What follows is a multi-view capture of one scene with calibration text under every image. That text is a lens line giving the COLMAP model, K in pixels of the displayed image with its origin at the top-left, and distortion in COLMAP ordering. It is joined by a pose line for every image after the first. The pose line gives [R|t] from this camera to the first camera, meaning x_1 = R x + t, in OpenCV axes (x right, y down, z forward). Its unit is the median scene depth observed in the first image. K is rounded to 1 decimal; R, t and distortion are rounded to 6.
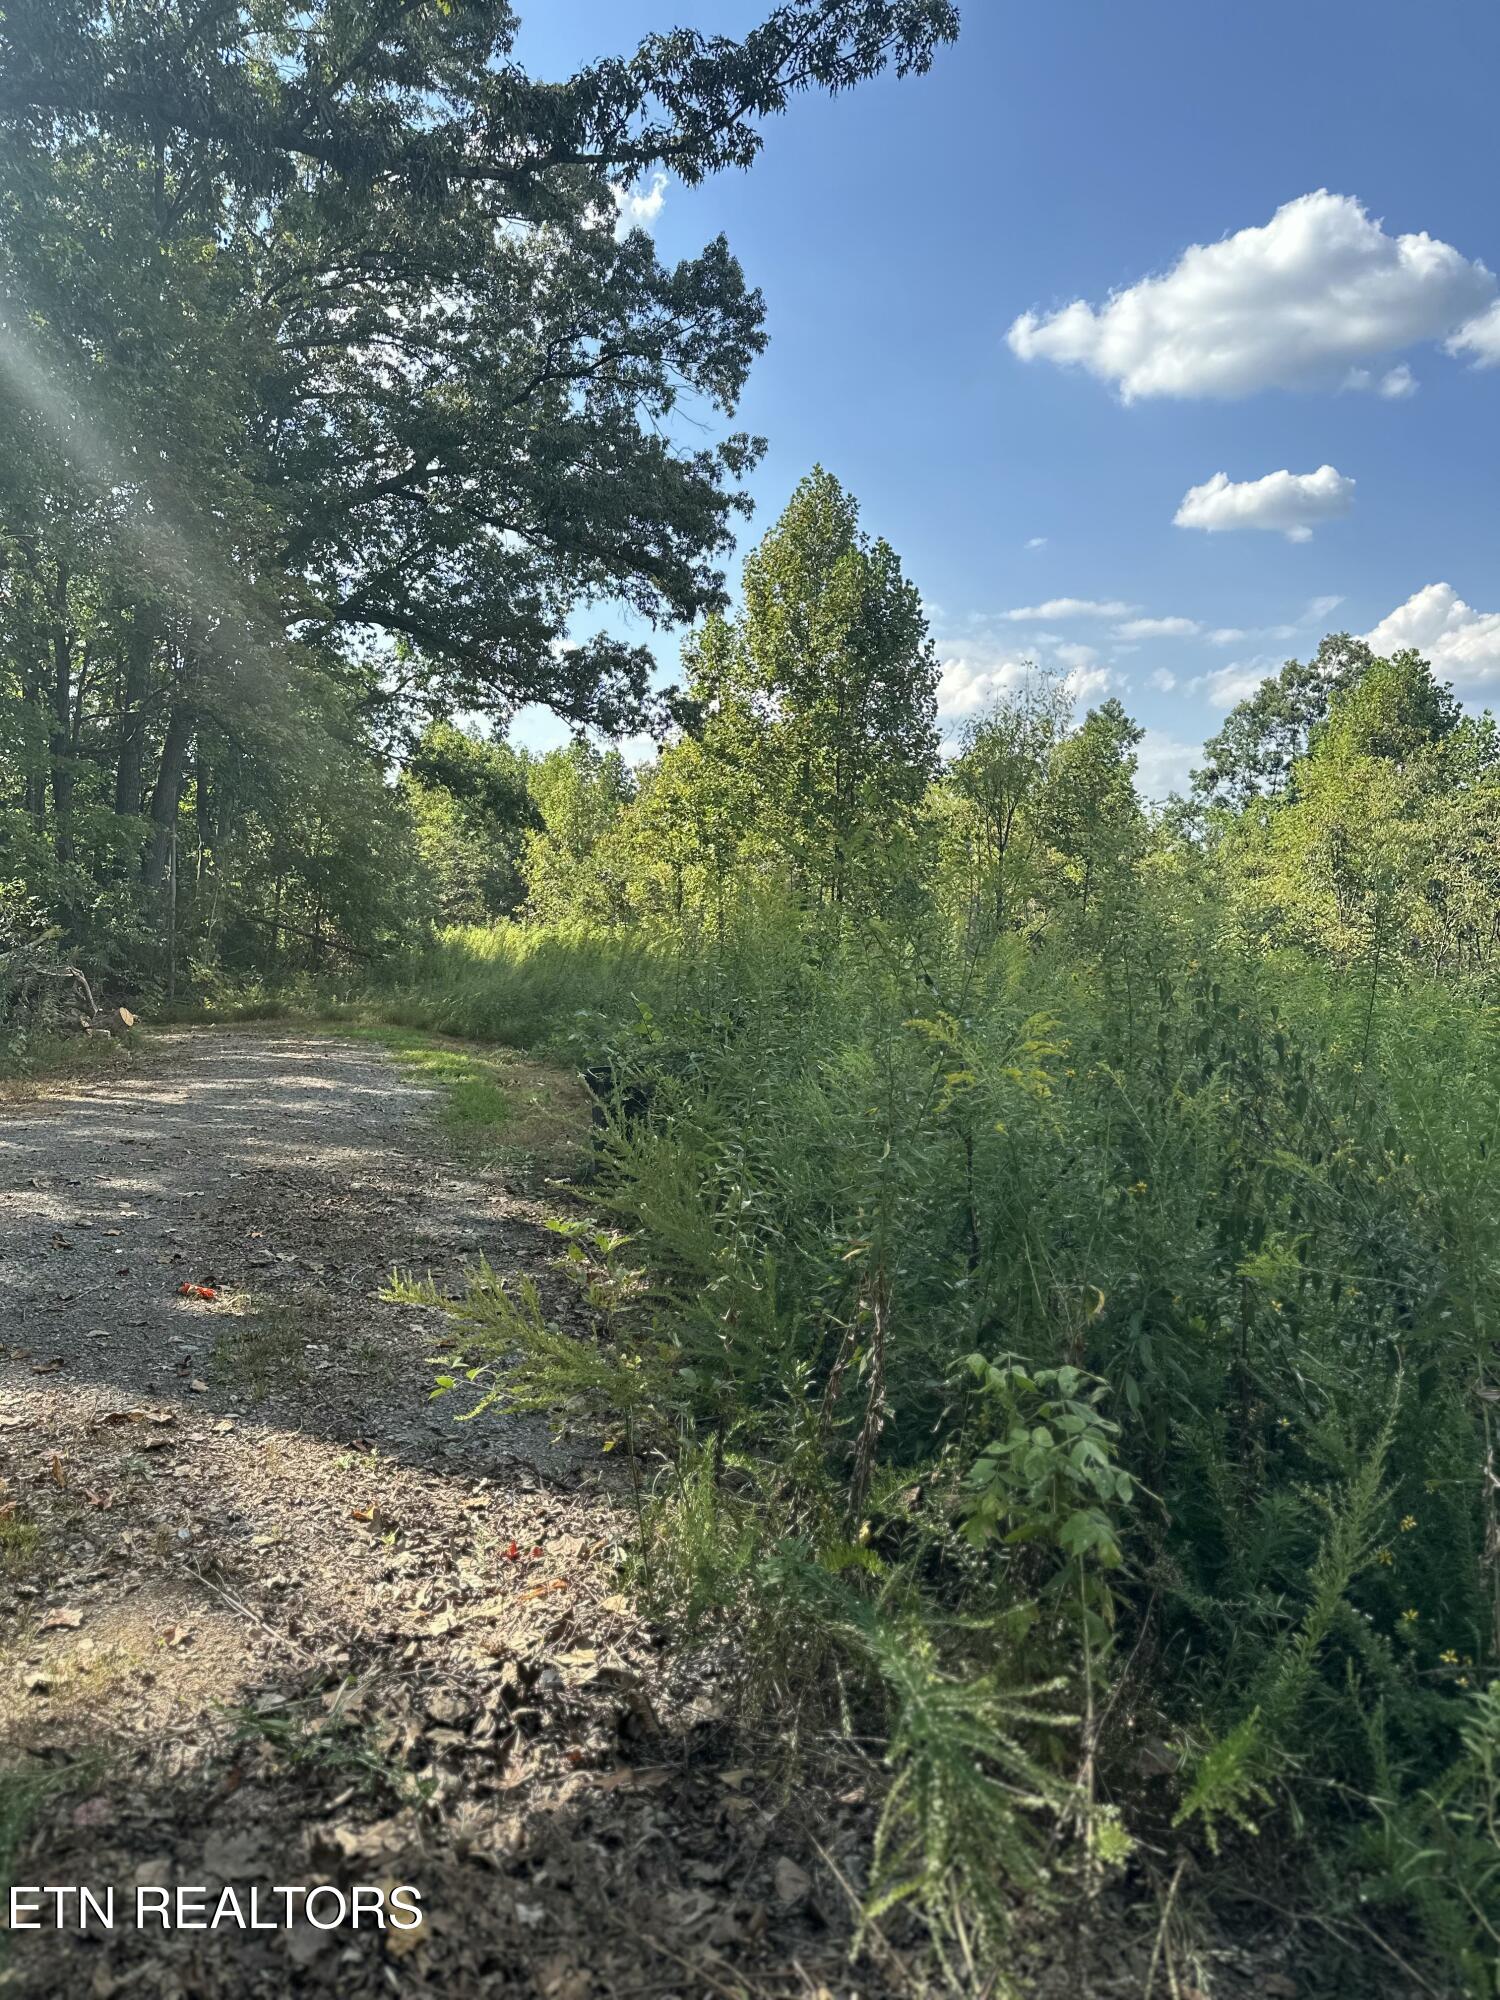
lens RADIAL K [[1387.2, 0, 749.5], [0, 1387.2, 1016.9], [0, 0, 1]] dist [0.183139, -0.355373]
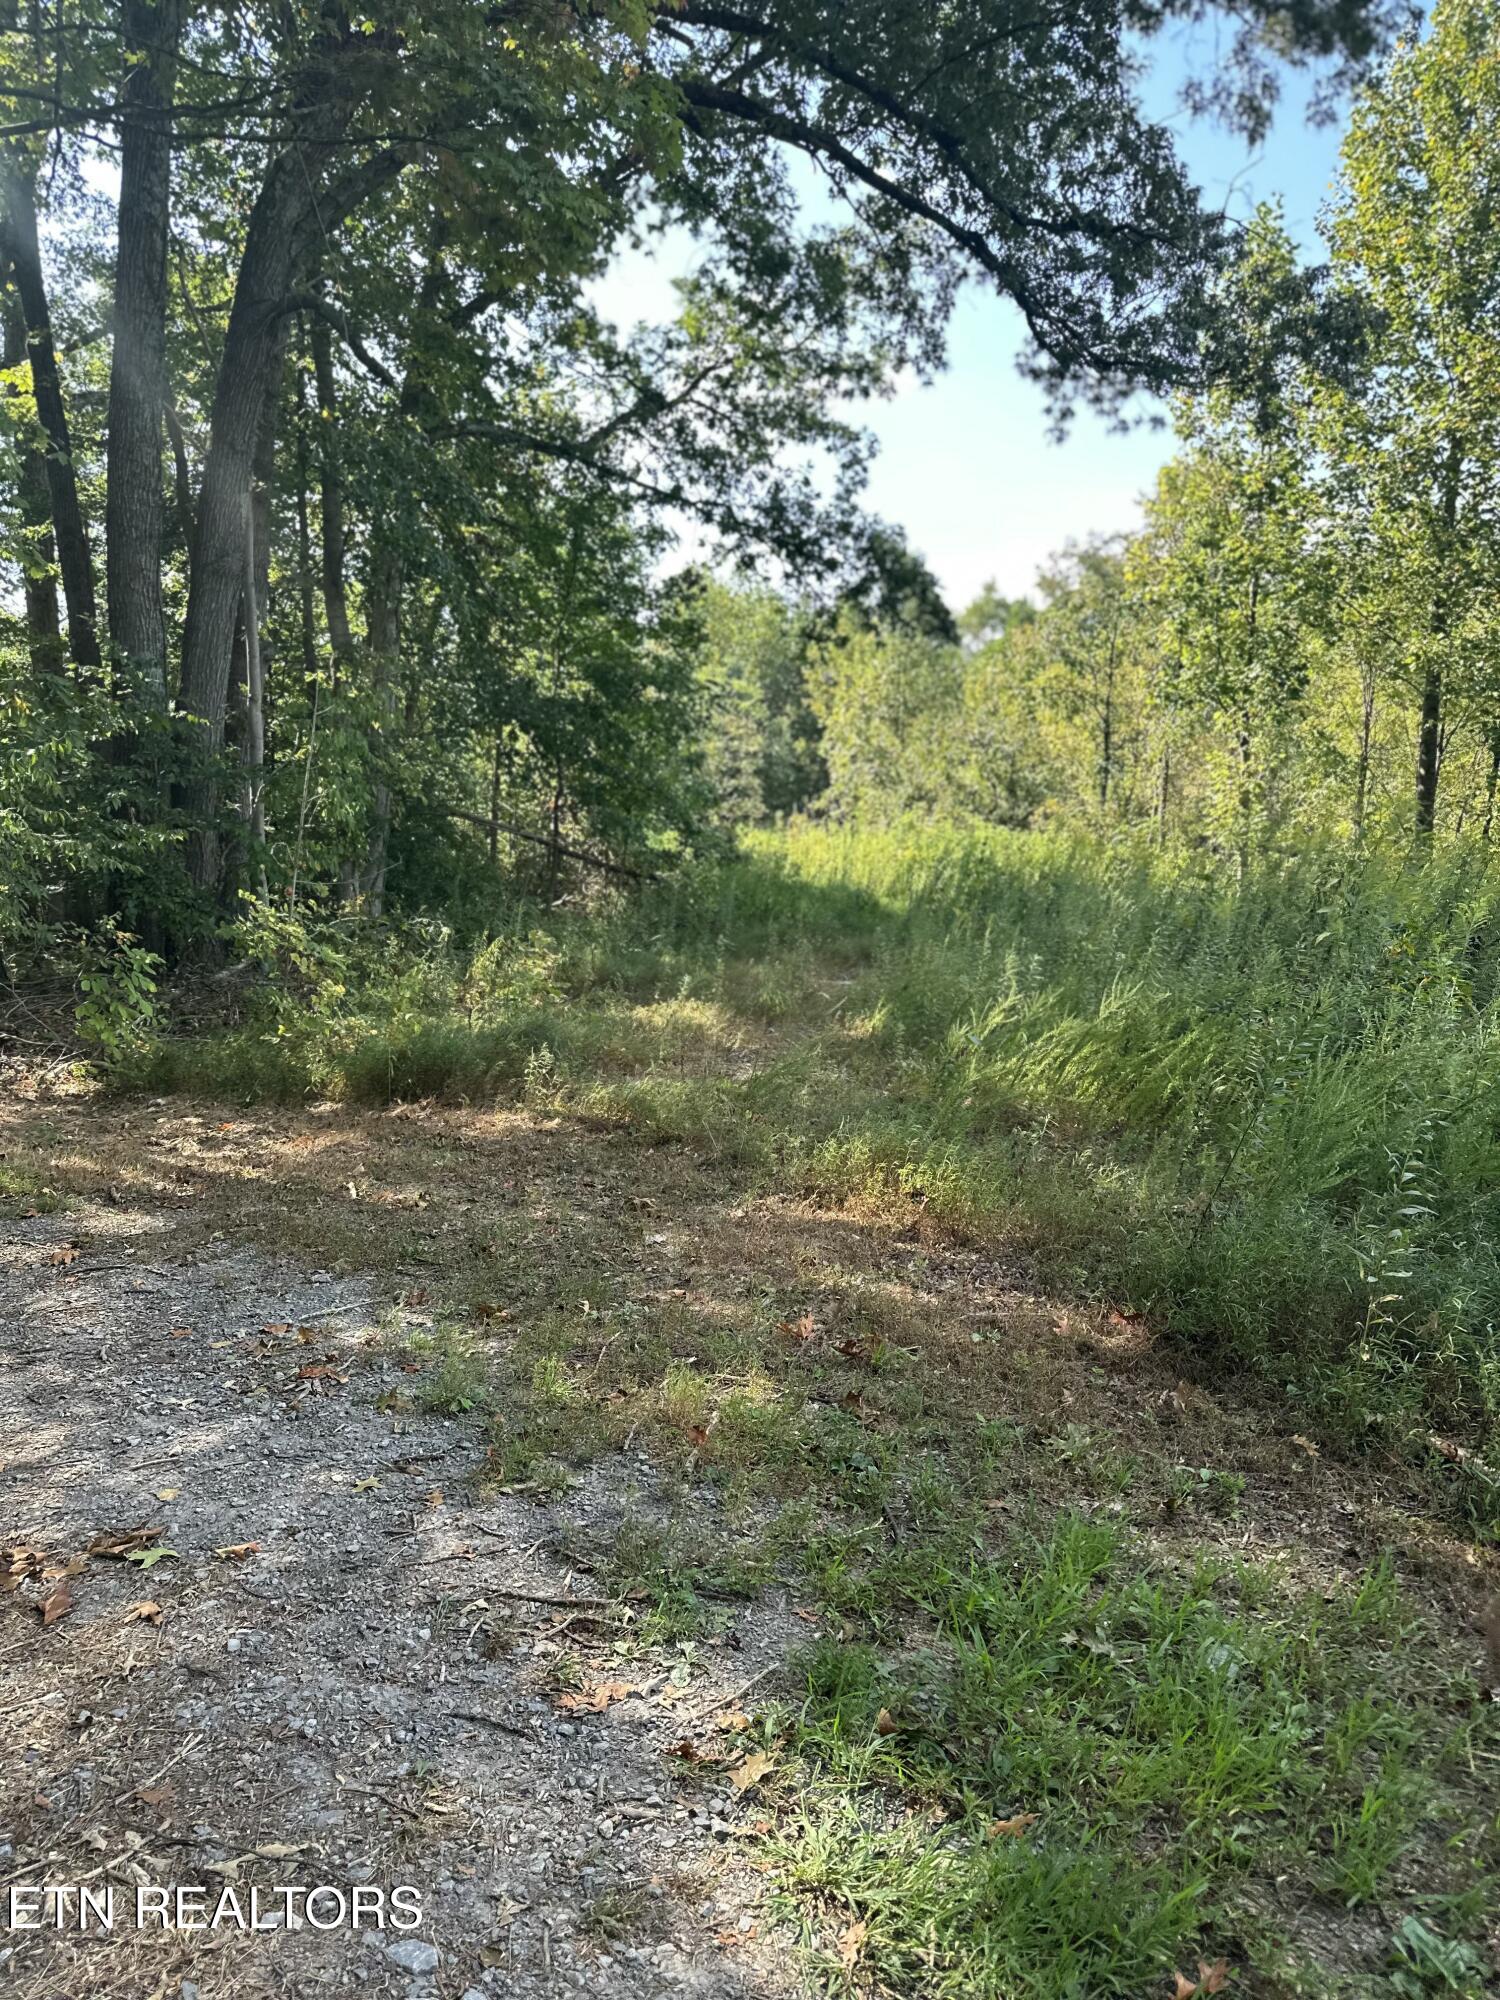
lens RADIAL K [[1387.2, 0, 749.5], [0, 1387.2, 1016.9], [0, 0, 1]] dist [0.183139, -0.355373]
pose [[0.988422, 0.008162, -0.151507, -0.089976], [0.001402, 0.998018, 0.062911, -0.013549], [0.151721, -0.062395, 0.986452, 0.280169]]
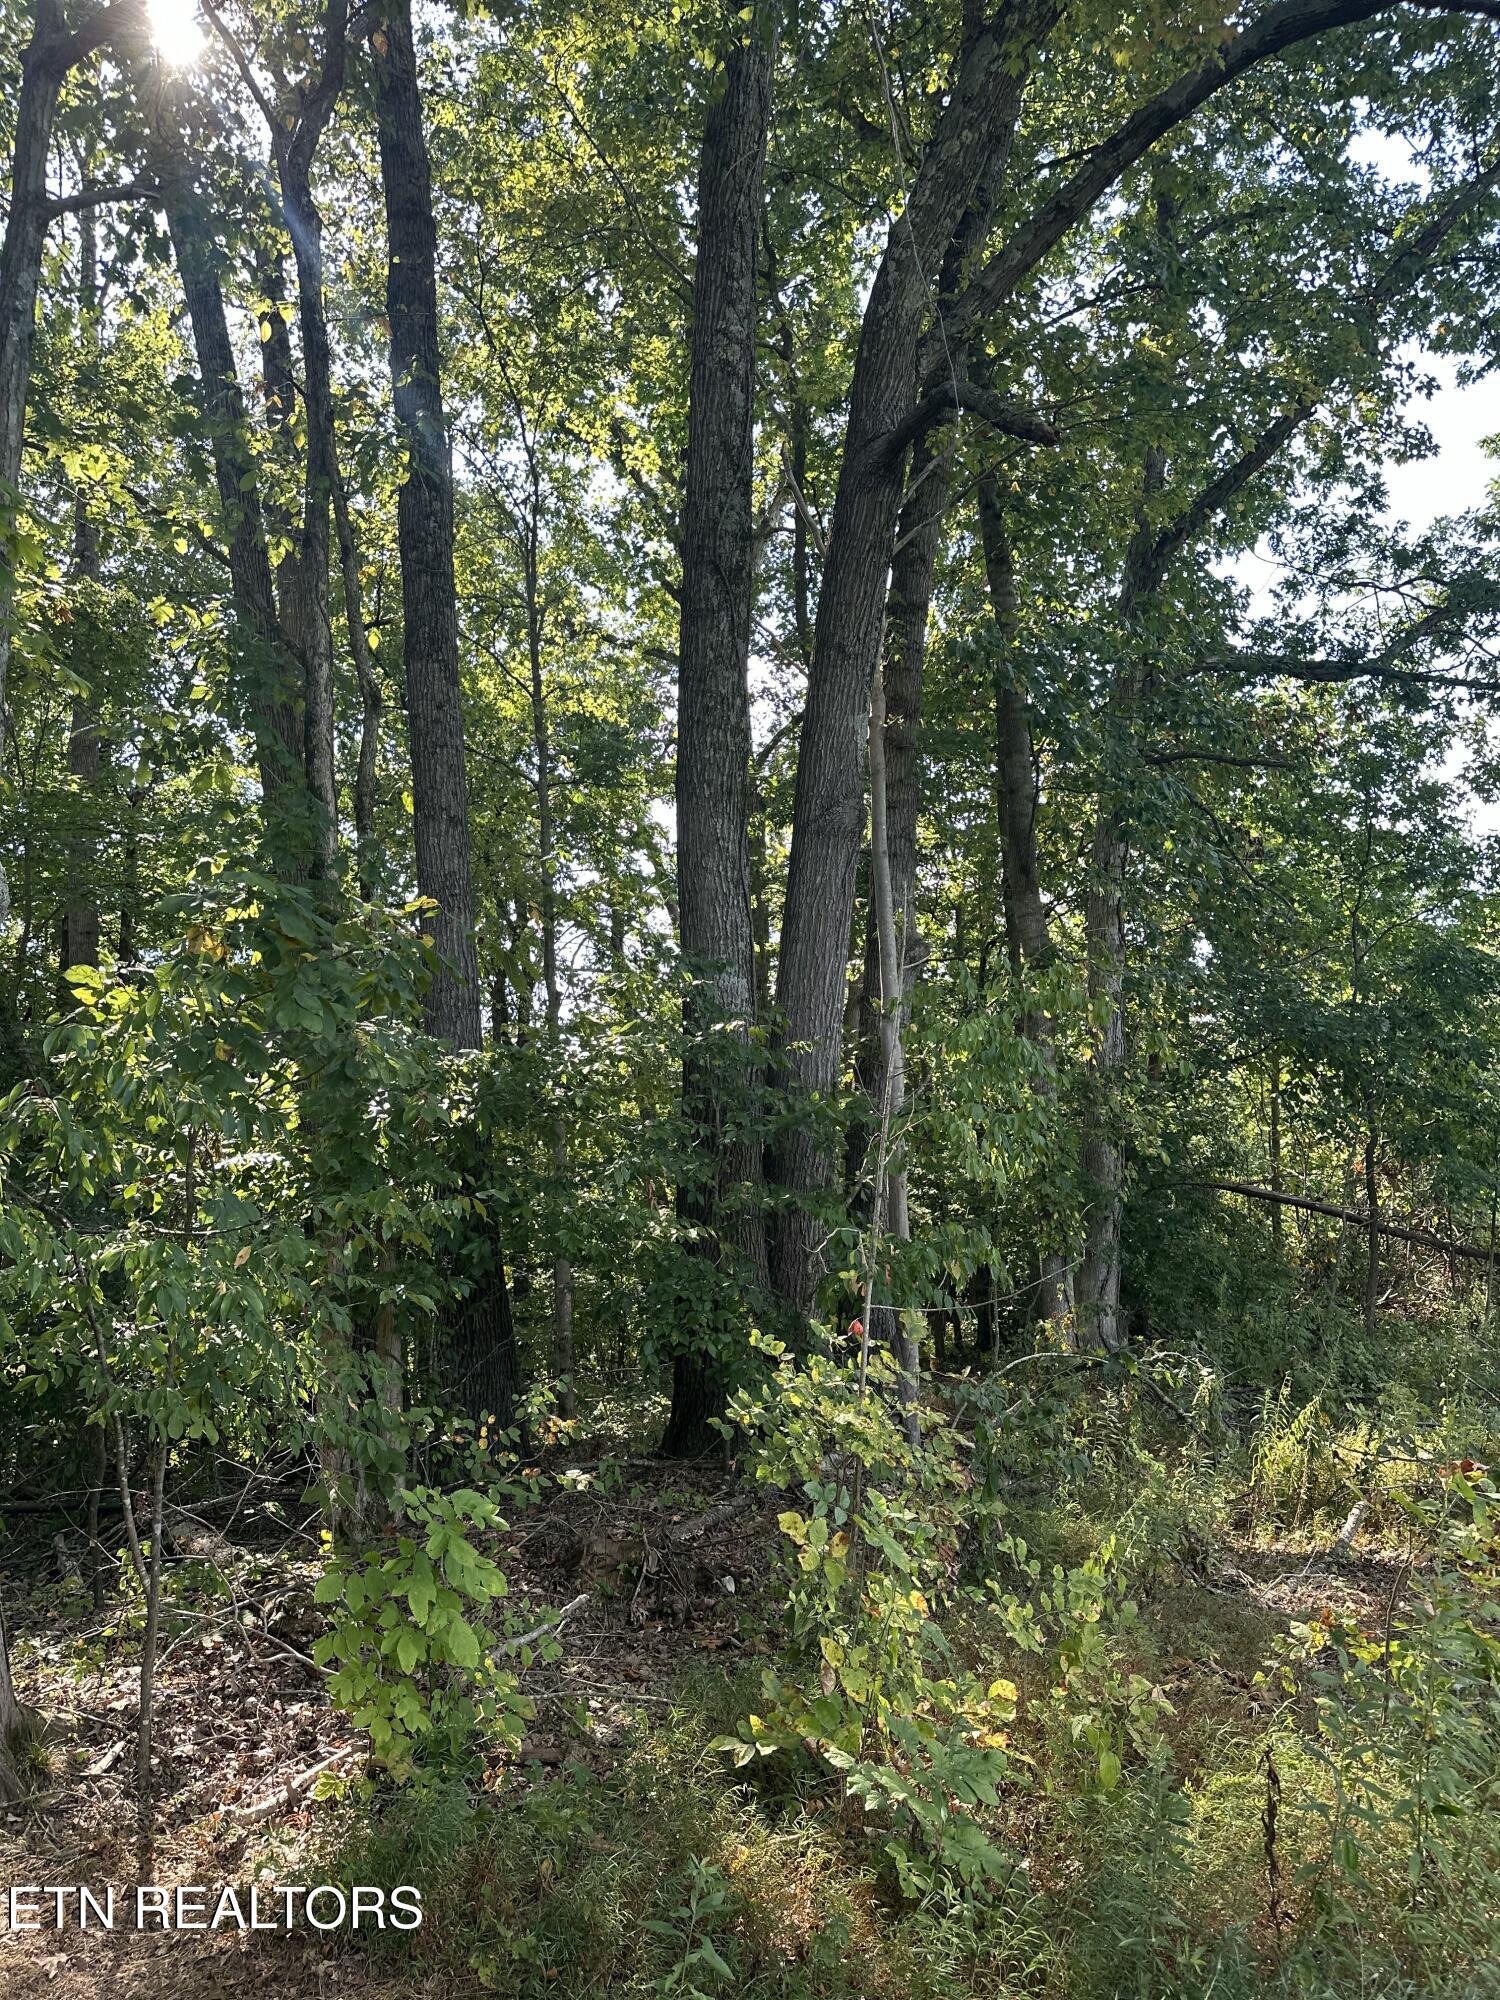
lens RADIAL K [[1387.2, 0, 749.5], [0, 1387.2, 1016.9], [0, 0, 1]] dist [0.183139, -0.355373]
pose [[0.774653, -0.150703, -0.614167, -0.119132], [0.017401, 0.975901, -0.217517, -0.017343], [0.632147, 0.157814, 0.758608, 0.361066]]
